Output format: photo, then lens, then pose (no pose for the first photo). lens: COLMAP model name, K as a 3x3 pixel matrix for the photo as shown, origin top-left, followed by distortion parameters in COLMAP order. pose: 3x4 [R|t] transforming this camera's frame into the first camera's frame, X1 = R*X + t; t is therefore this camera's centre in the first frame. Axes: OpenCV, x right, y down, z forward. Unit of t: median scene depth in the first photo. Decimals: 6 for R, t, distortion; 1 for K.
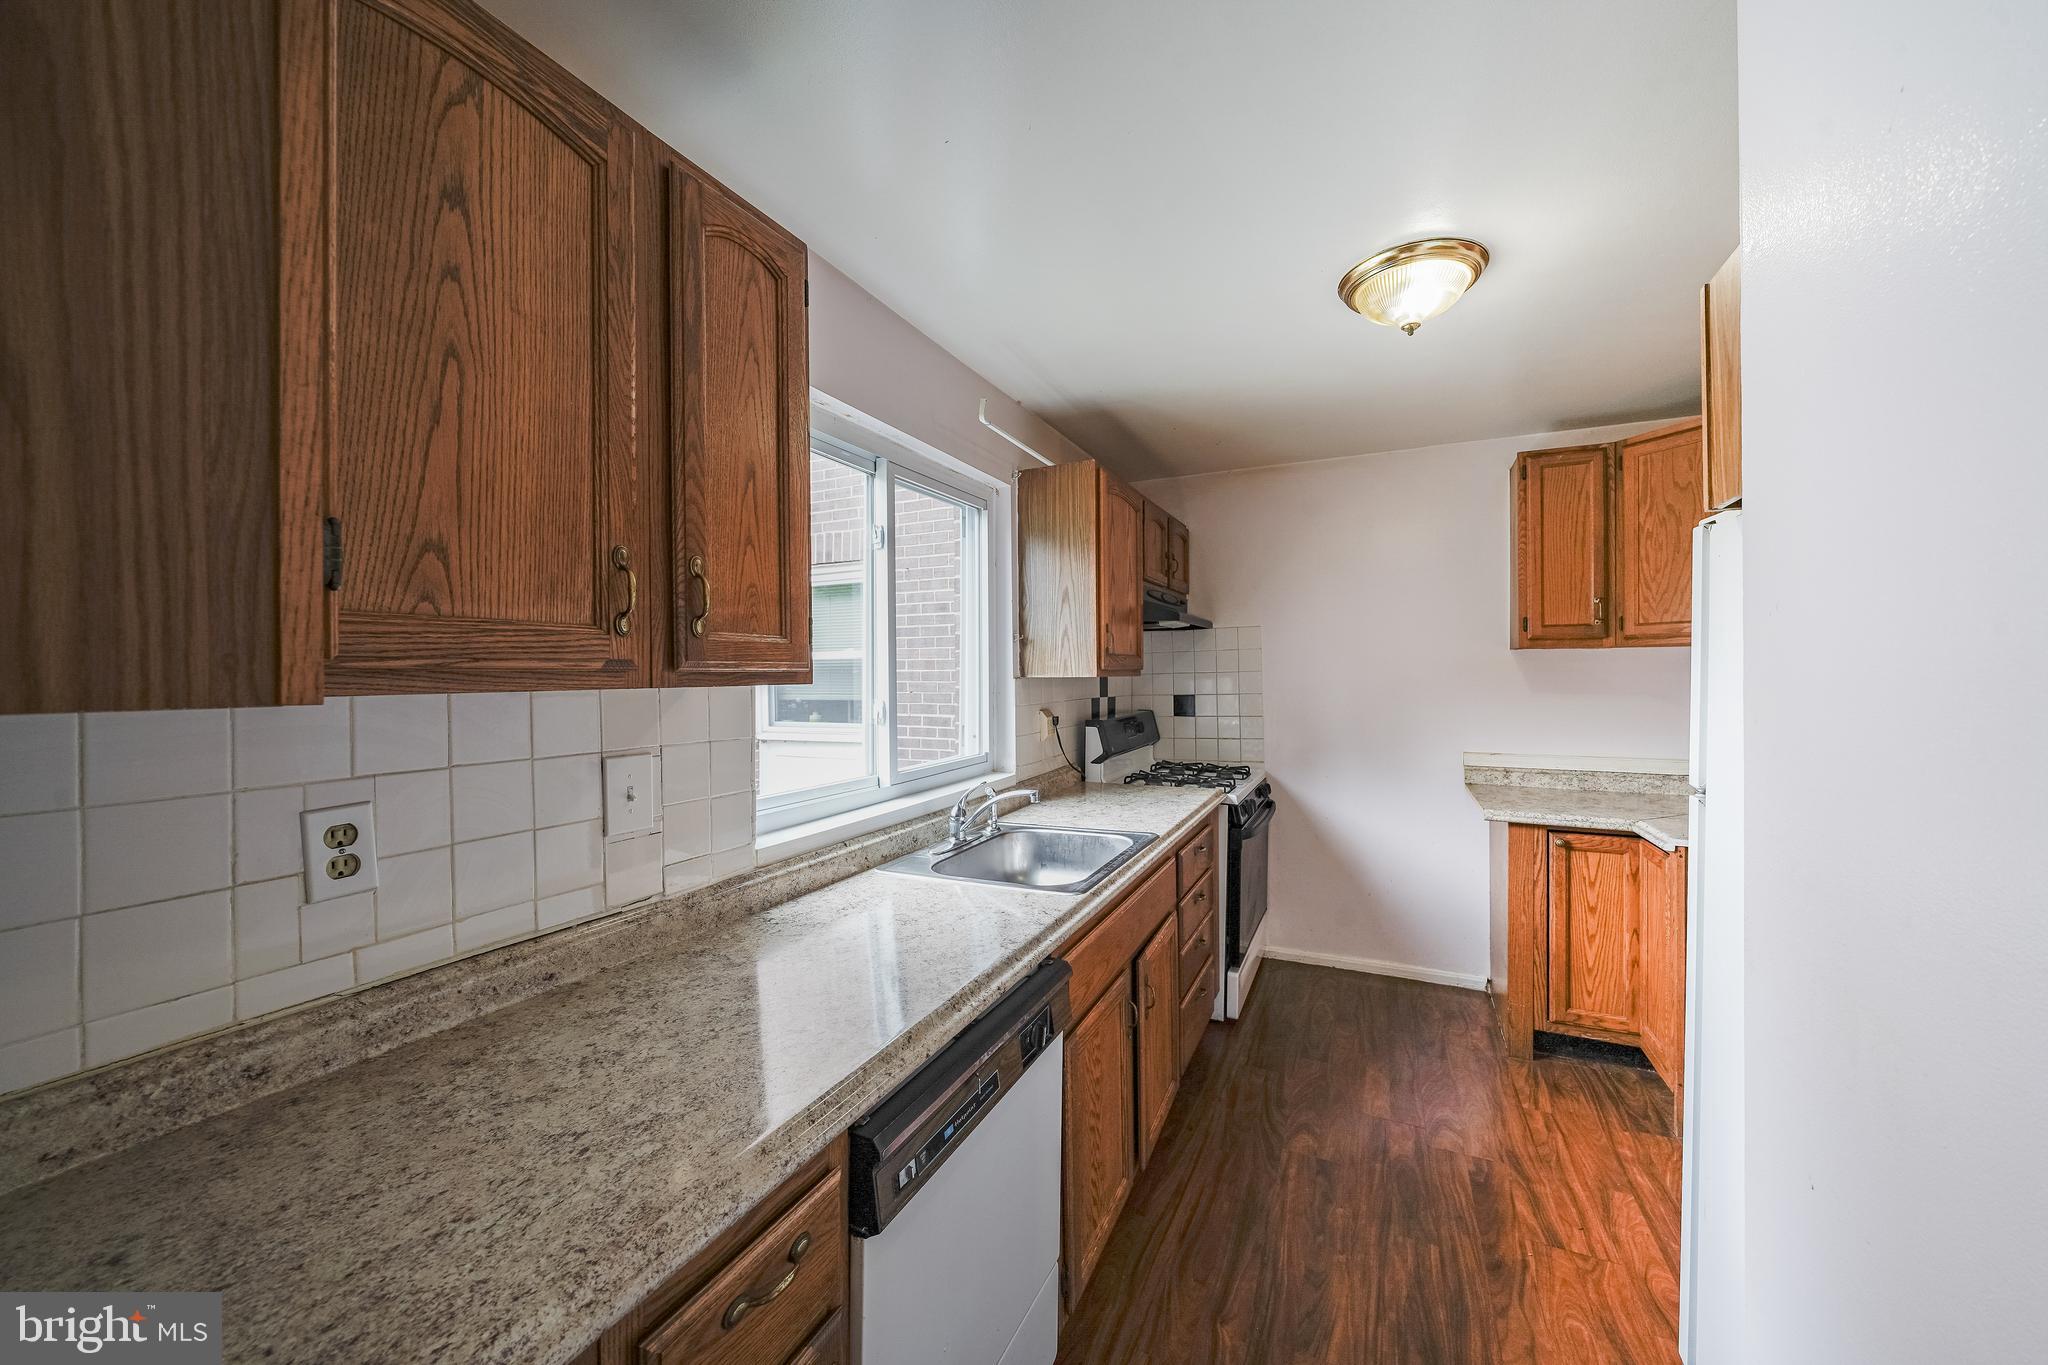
lens RADIAL K [[732.1, 0, 1033.0], [0, 732.1, 676.4], [0, 0, 1]] dist [-0.008072, 0.001190]
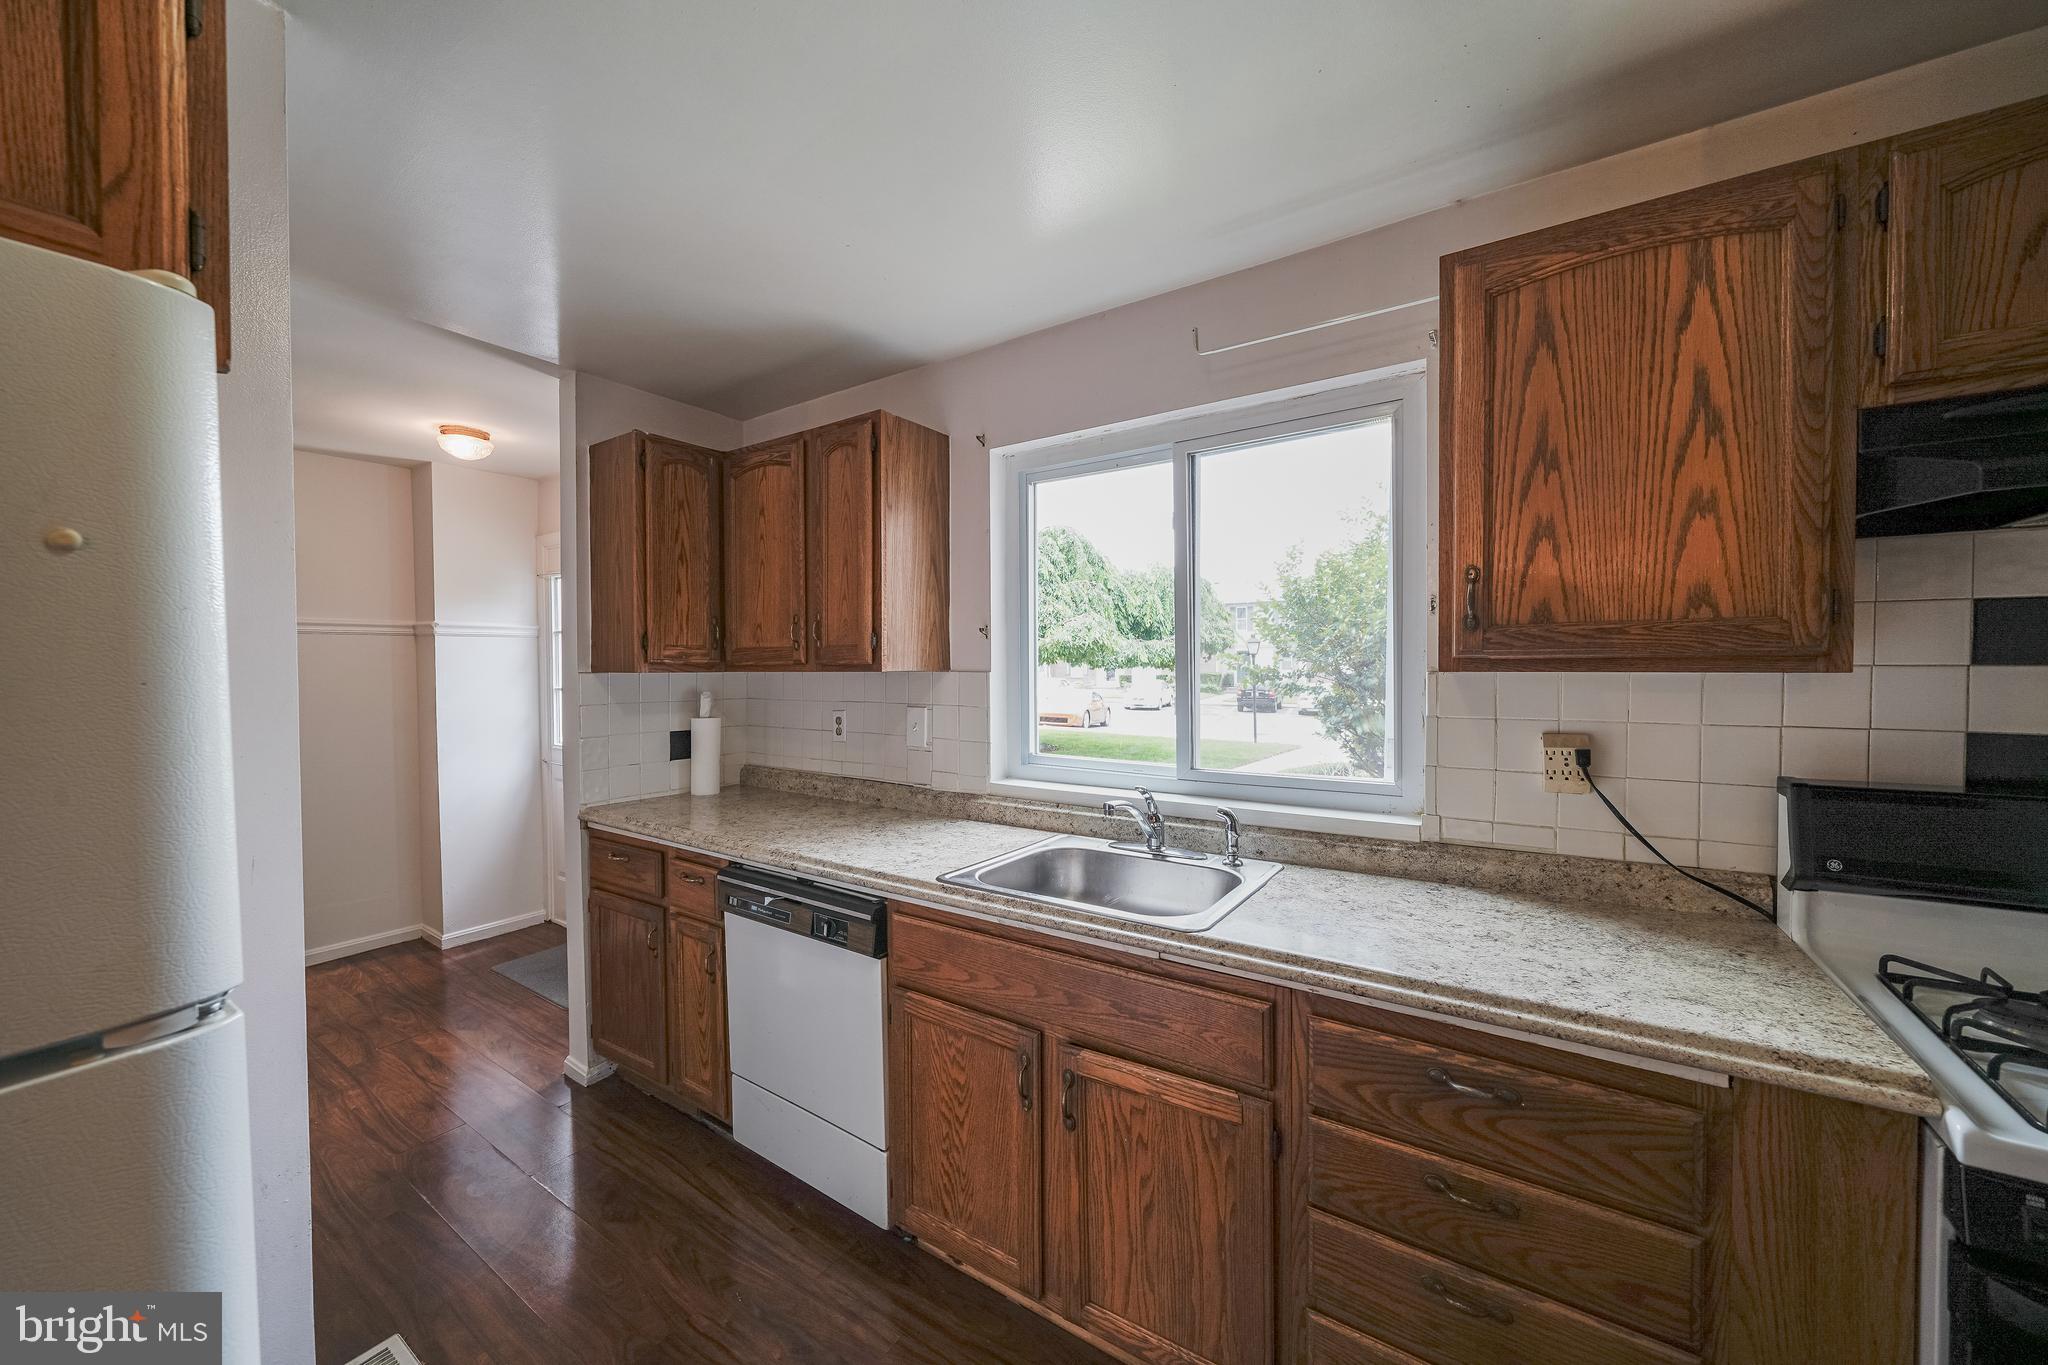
lens RADIAL K [[732.1, 0, 1030.5], [0, 732.1, 675.9], [0, 0, 1]] dist [-0.008072, 0.001190]
pose [[-0.139845, 0.024975, -0.989858, 0.774561], [0.002298, 0.999687, 0.024899, -0.012271], [0.990171, 0.001207, -0.139859, 0.925969]]
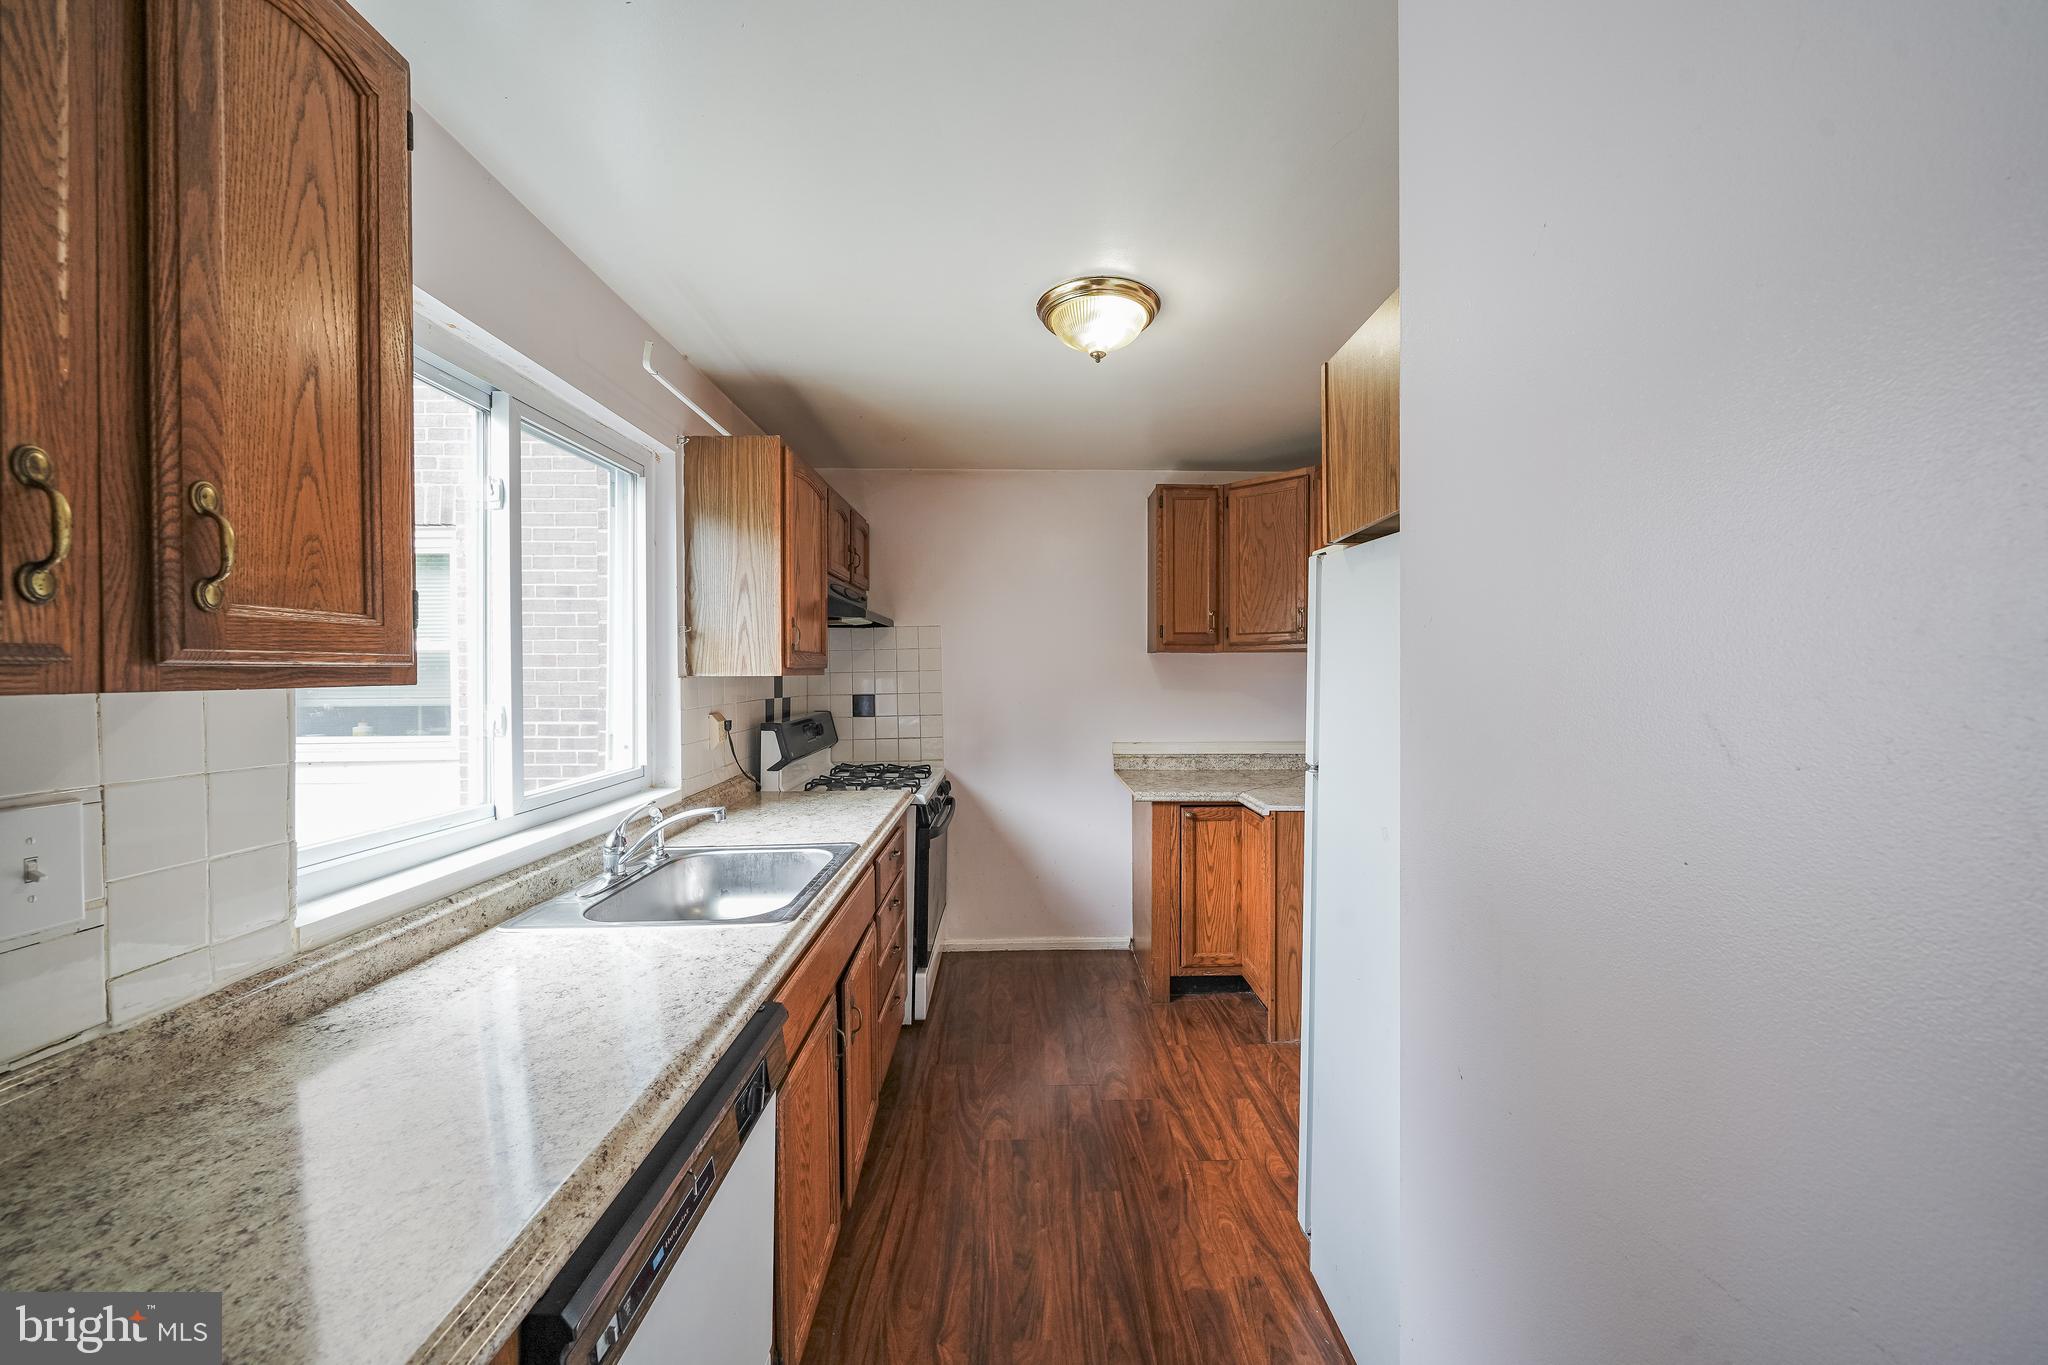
lens RADIAL K [[732.1, 0, 1034.6], [0, 732.1, 675.5], [0, 0, 1]] dist [-0.008072, 0.001190]
pose [[0.891932, 0.001089, 0.452169, -0.050575], [-0.000912, 0.999999, -0.000609, 0.000650], [-0.452169, 0.000131, 0.891932, 0.058149]]
